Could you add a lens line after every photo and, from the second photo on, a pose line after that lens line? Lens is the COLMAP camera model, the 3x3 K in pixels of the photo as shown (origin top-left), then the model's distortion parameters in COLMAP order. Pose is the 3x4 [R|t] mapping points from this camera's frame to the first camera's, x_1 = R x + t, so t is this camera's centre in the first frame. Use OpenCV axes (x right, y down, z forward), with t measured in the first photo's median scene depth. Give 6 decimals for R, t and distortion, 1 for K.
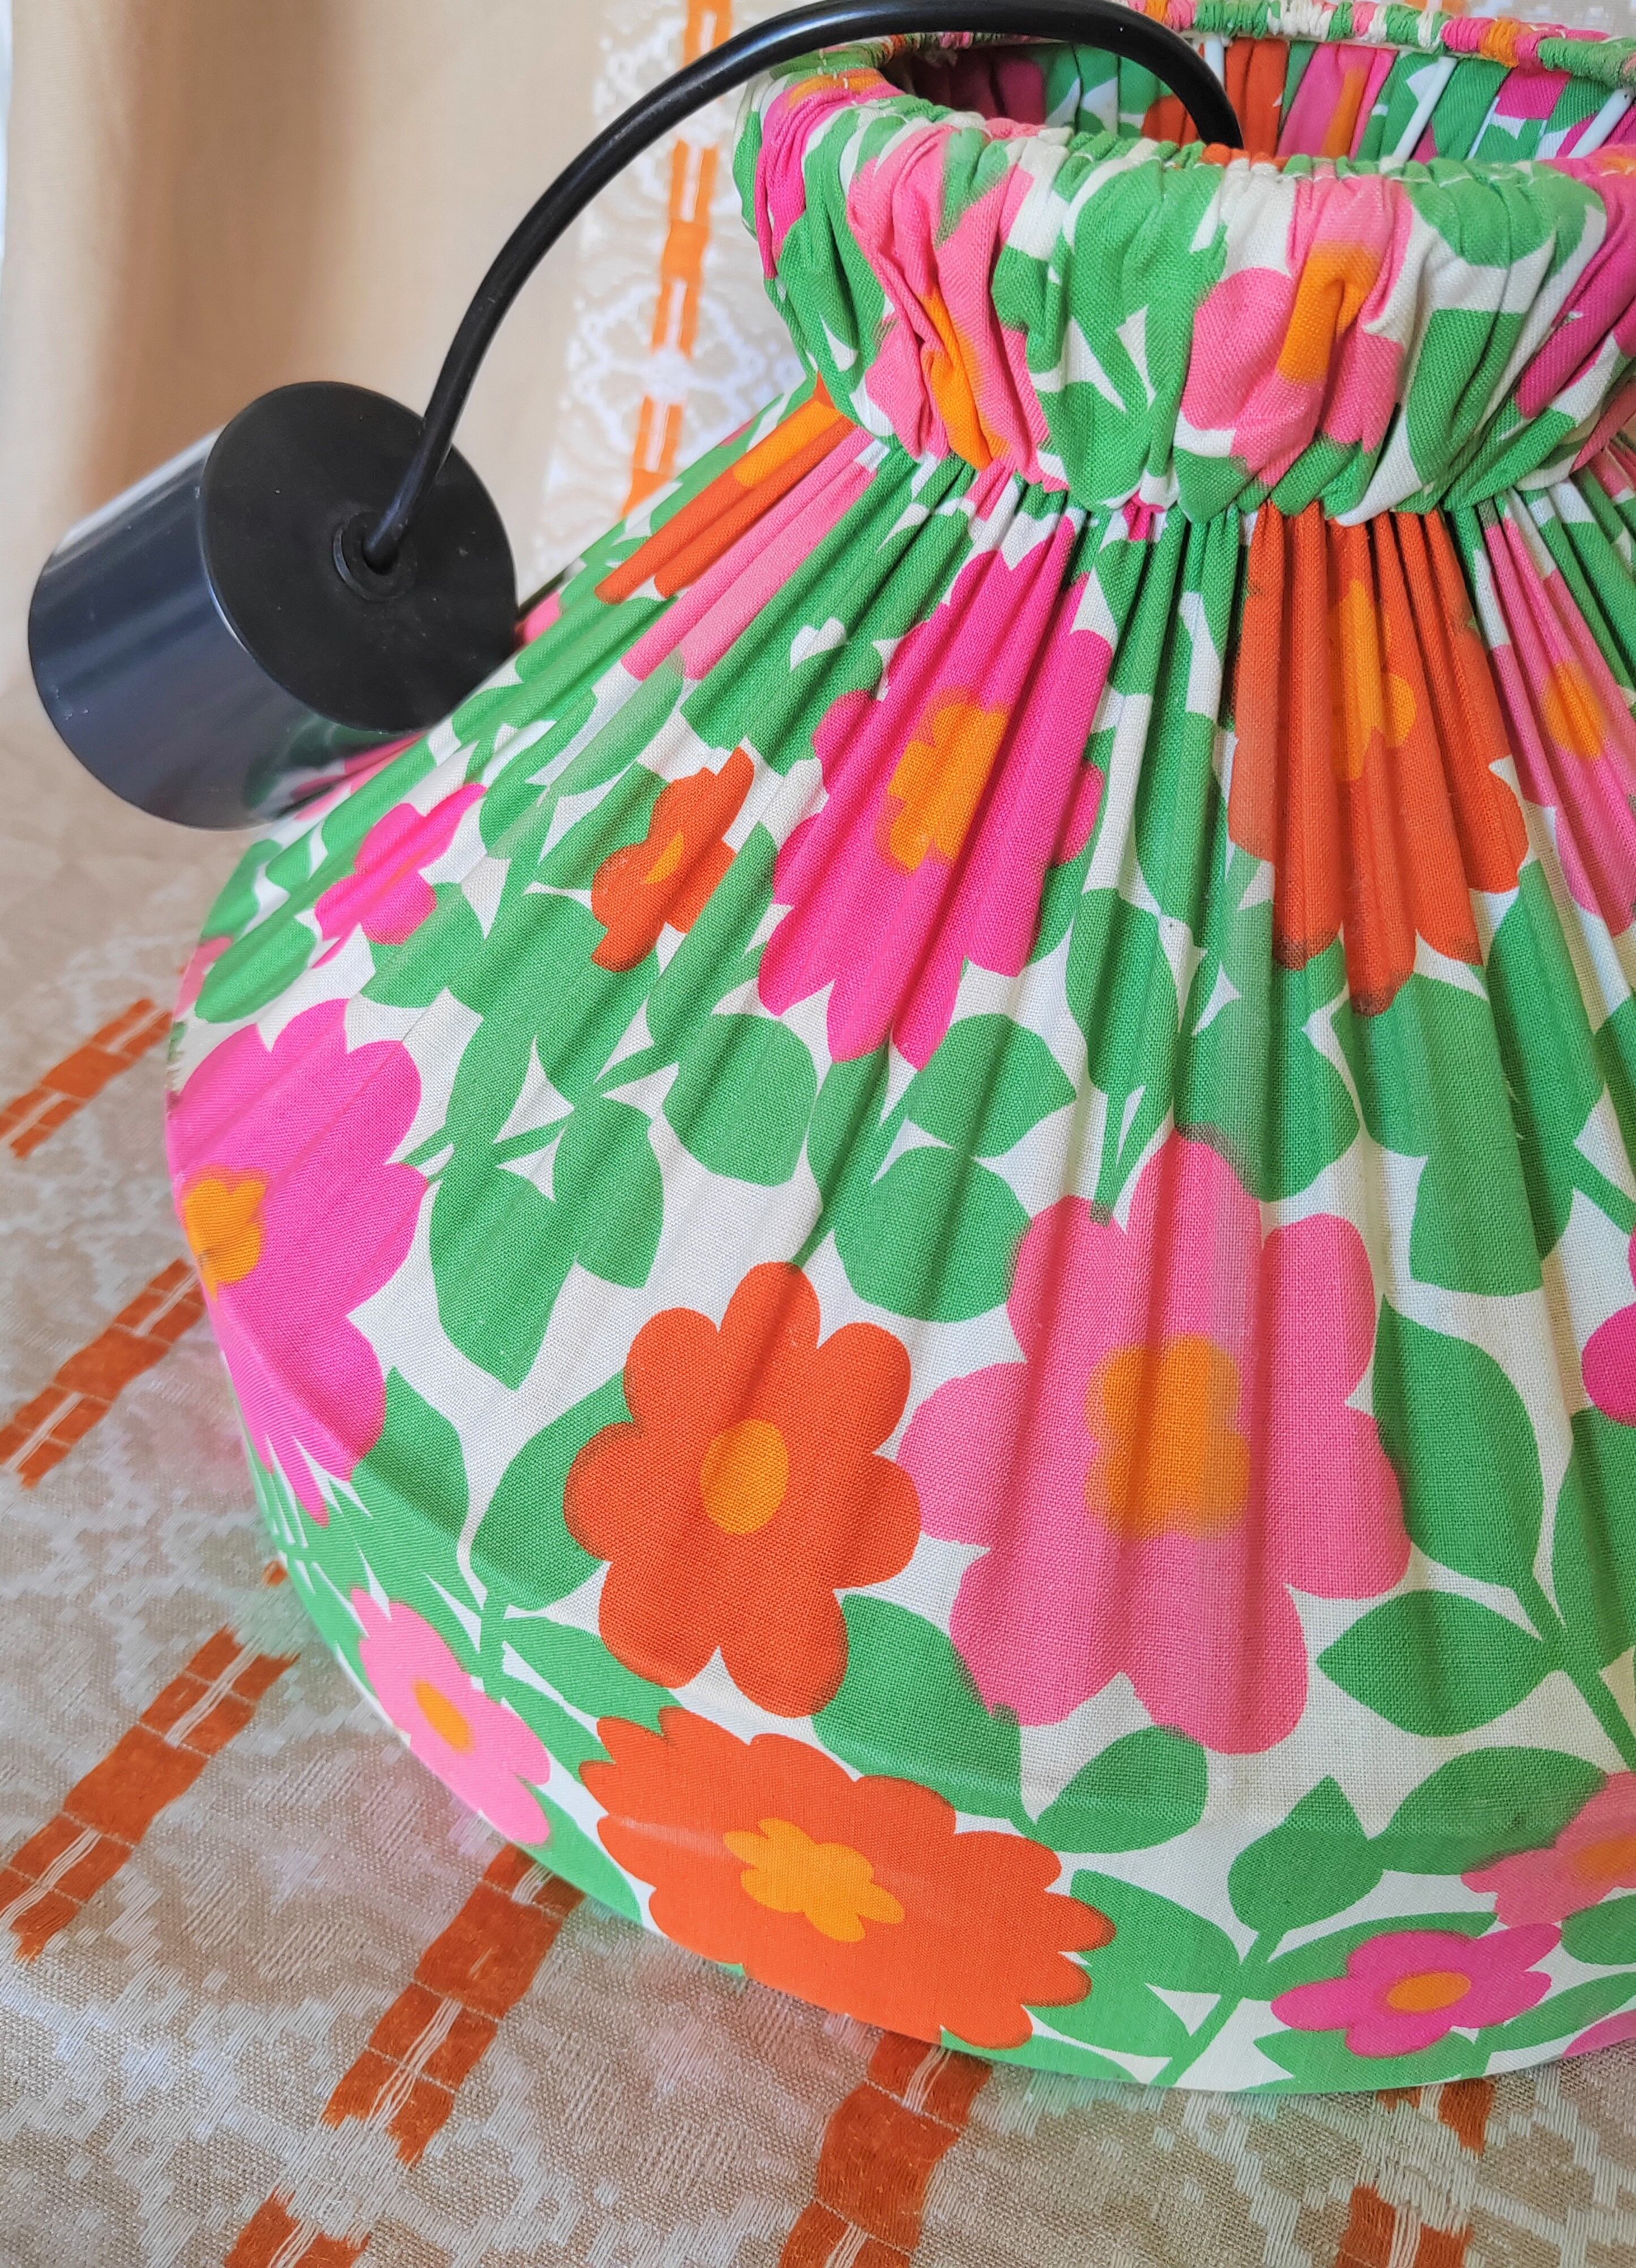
lens RADIAL K [[1810.1, 0, 769.6], [0, 1810.1, 1101.3], [0, 0, 1]] dist [0.027113, -0.061172]
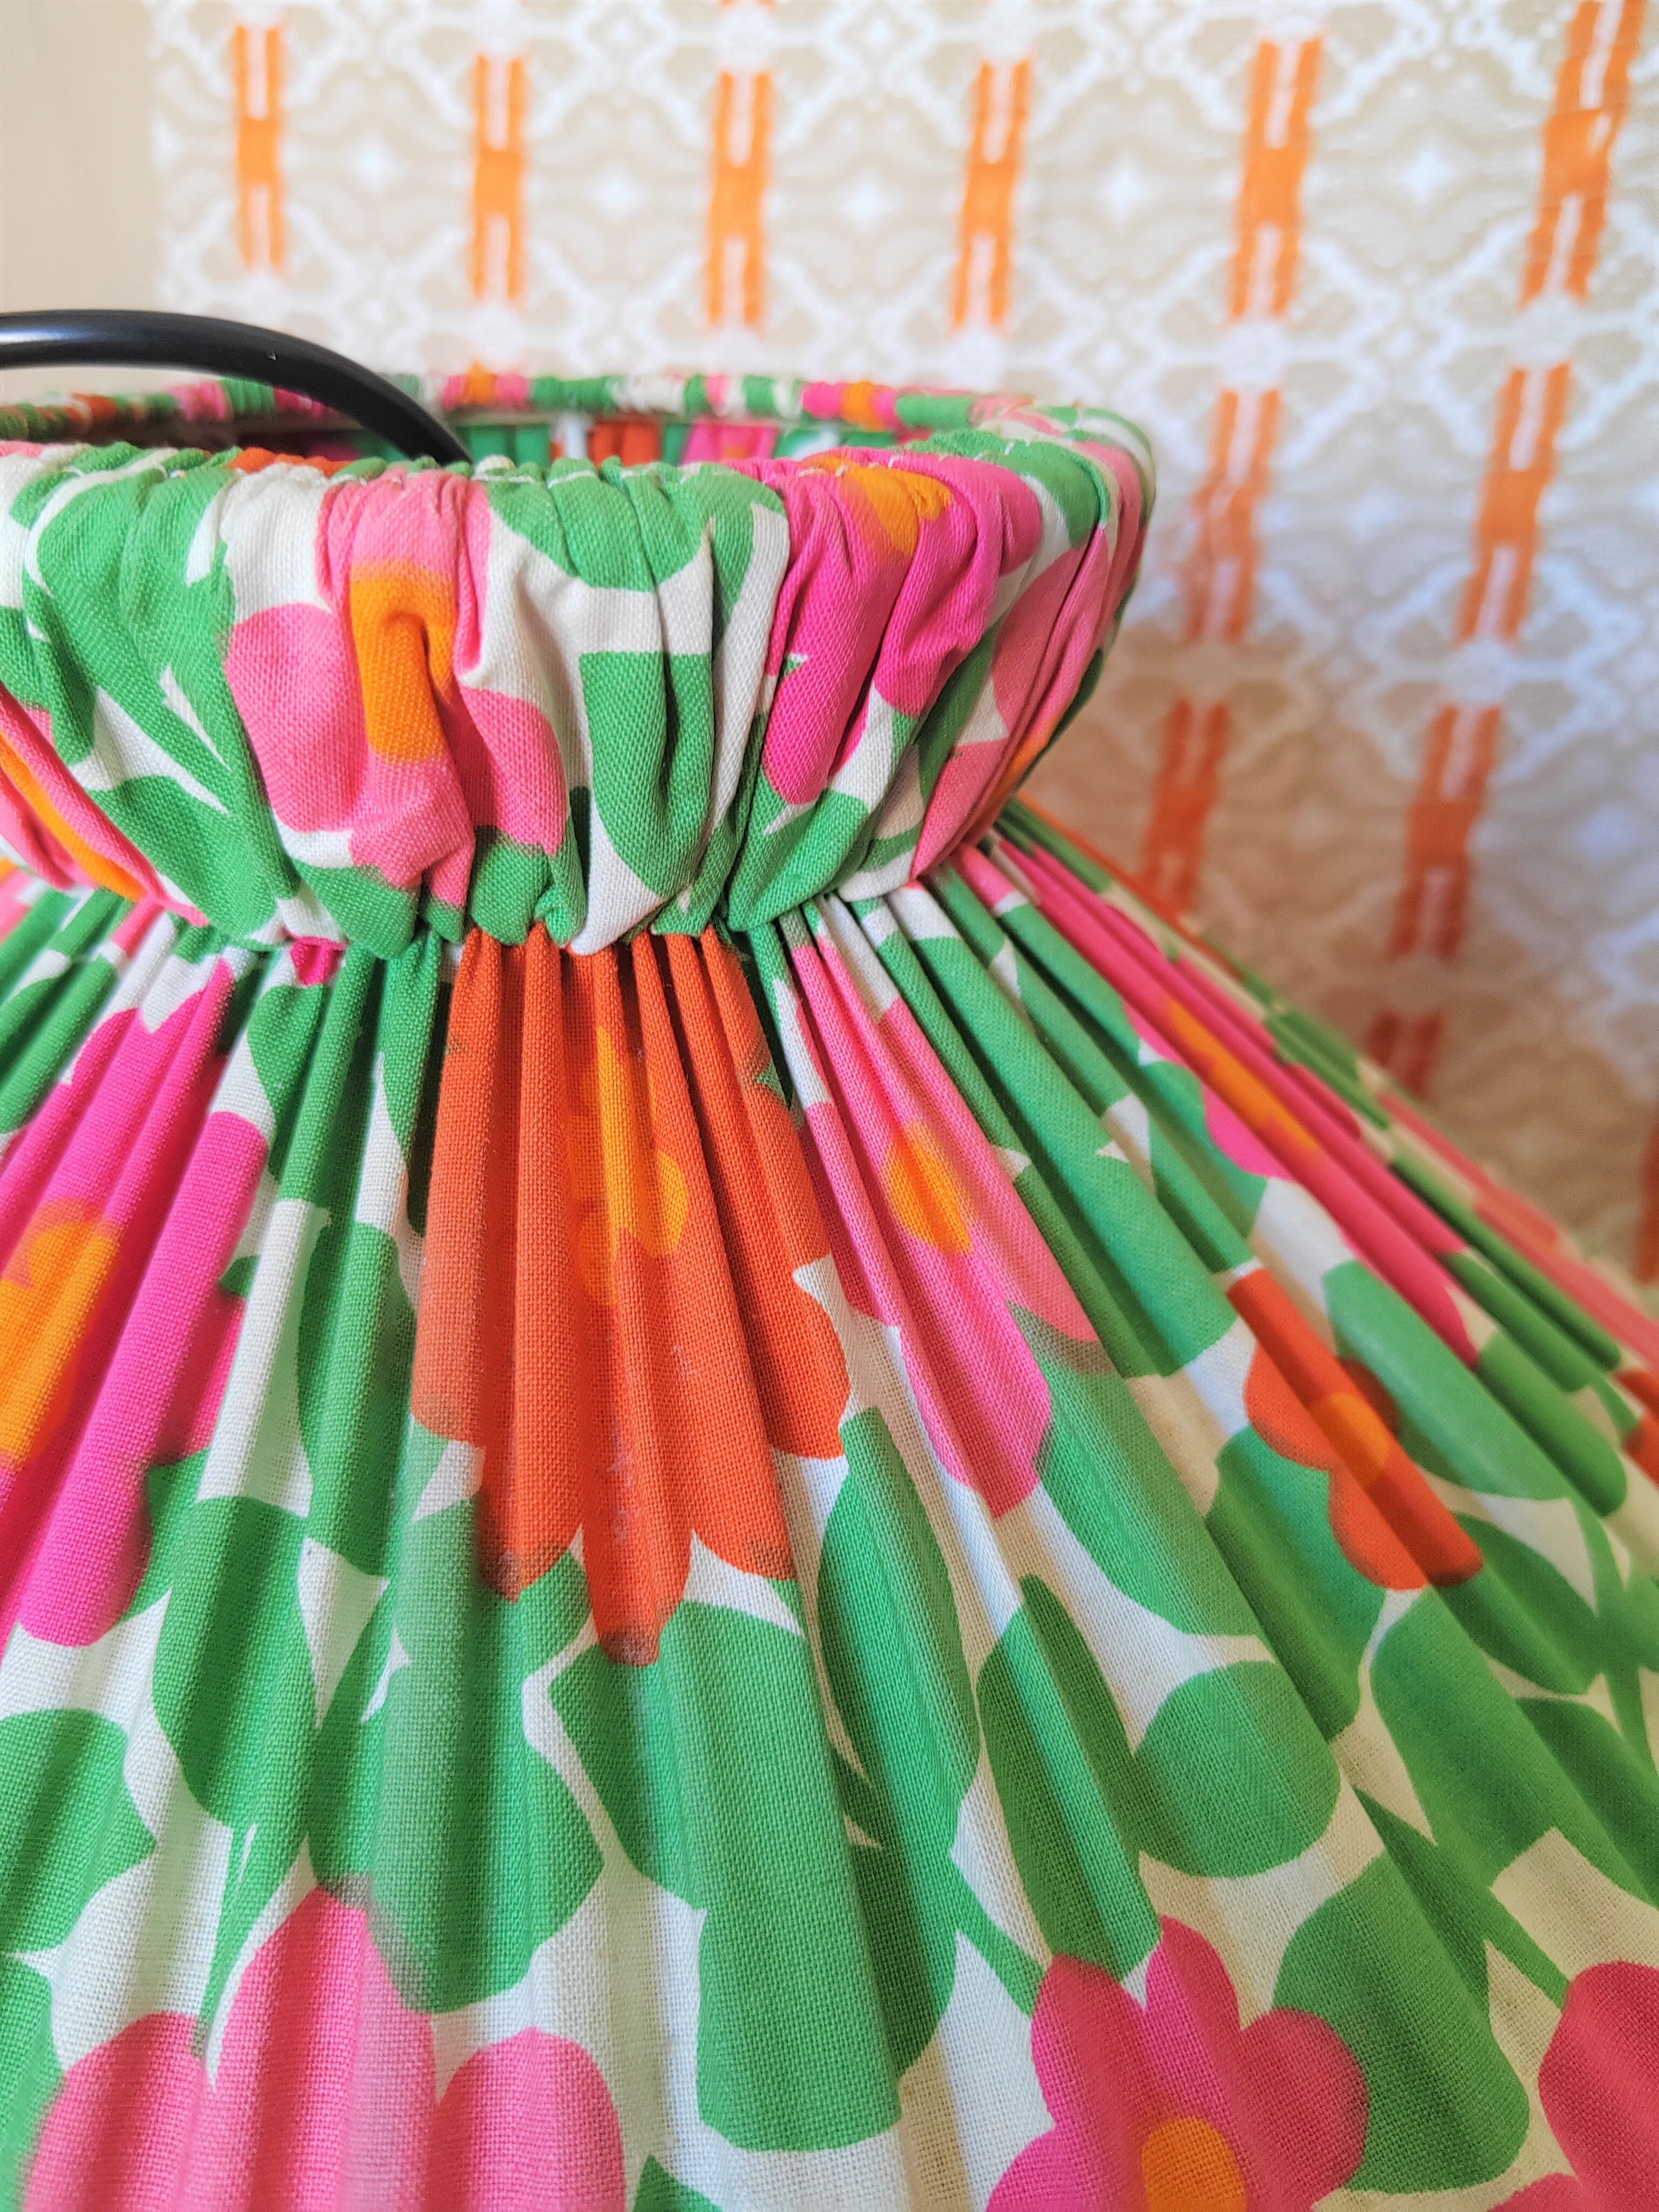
lens RADIAL K [[1780.8, 0, 824.6], [0, 1780.8, 1098.6], [0, 0, 1]] dist [-0.018694, -0.003492]
pose [[0.993519, -0.049047, 0.102541, 0.336326], [0.071835, 0.970057, -0.232013, -0.091135], [-0.088091, 0.237875, 0.967293, 0.322358]]
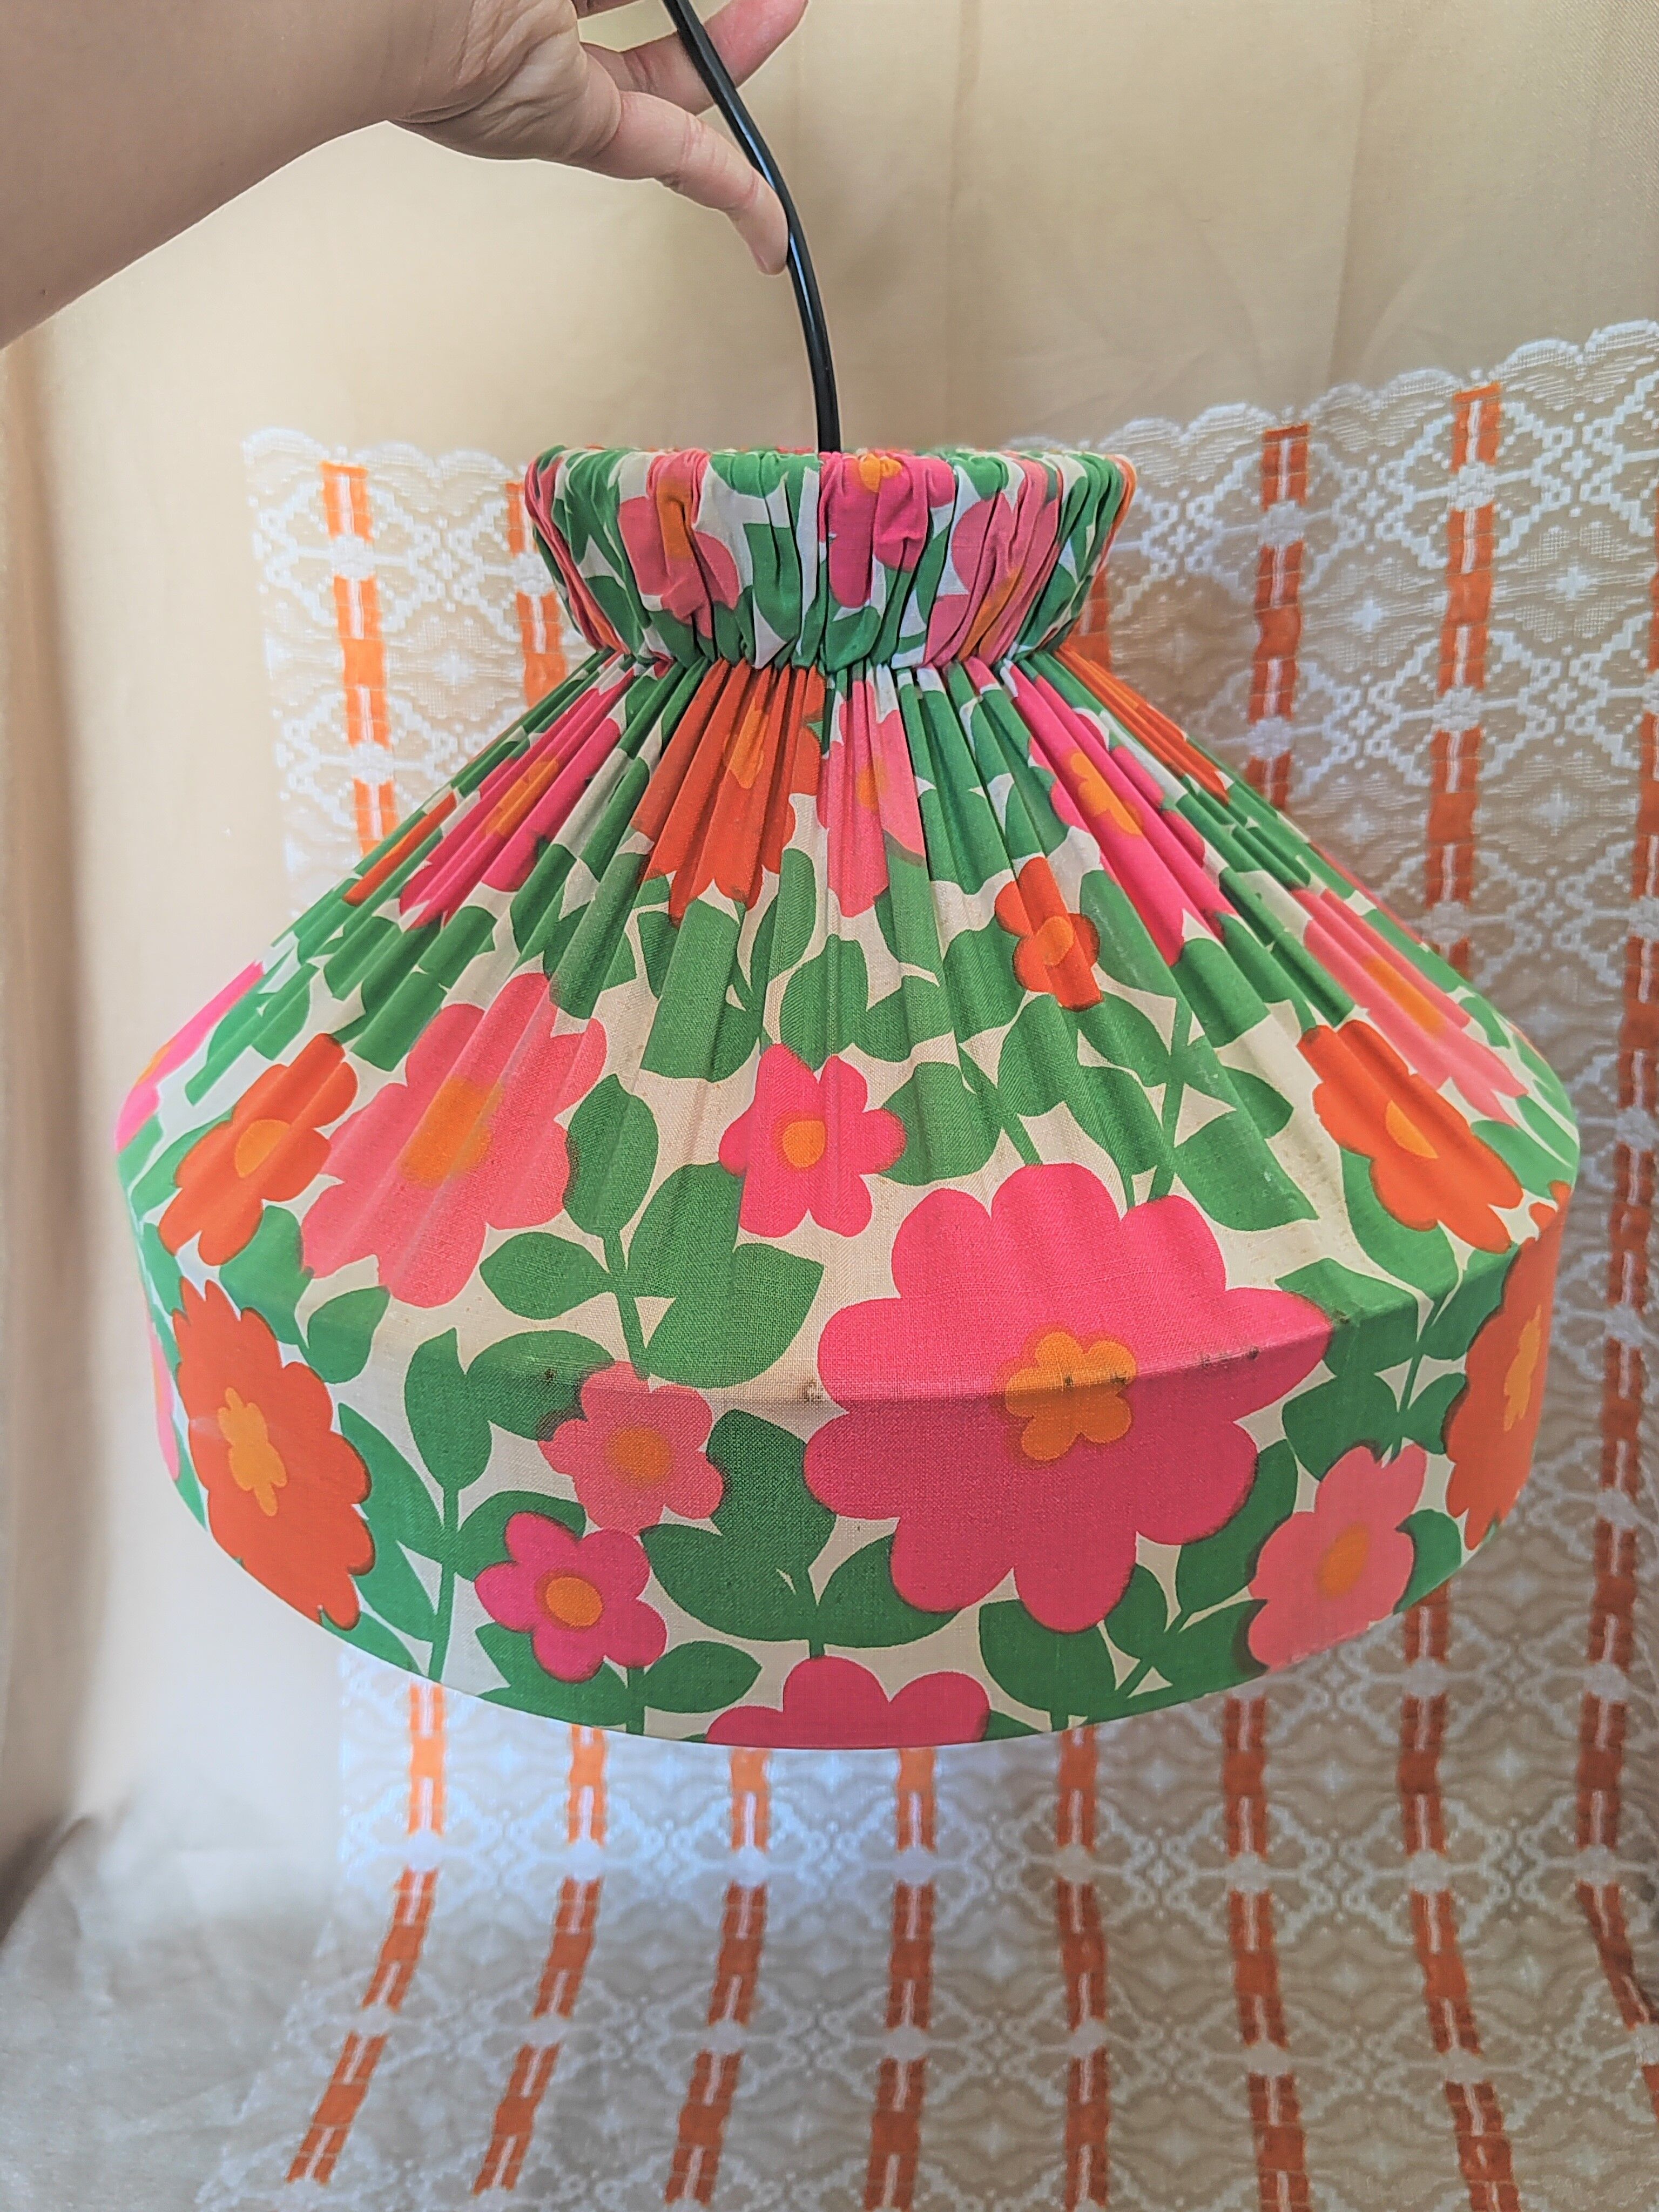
lens RADIAL K [[1780.8, 0, 824.6], [0, 1780.8, 1098.6], [0, 0, 1]] dist [-0.018694, -0.003492]
pose [[0.927743, 0.131142, -0.349421, 0.986297], [-0.238024, 0.929024, -0.283301, 0.487532], [0.287467, 0.346002, 0.893110, -0.288250]]
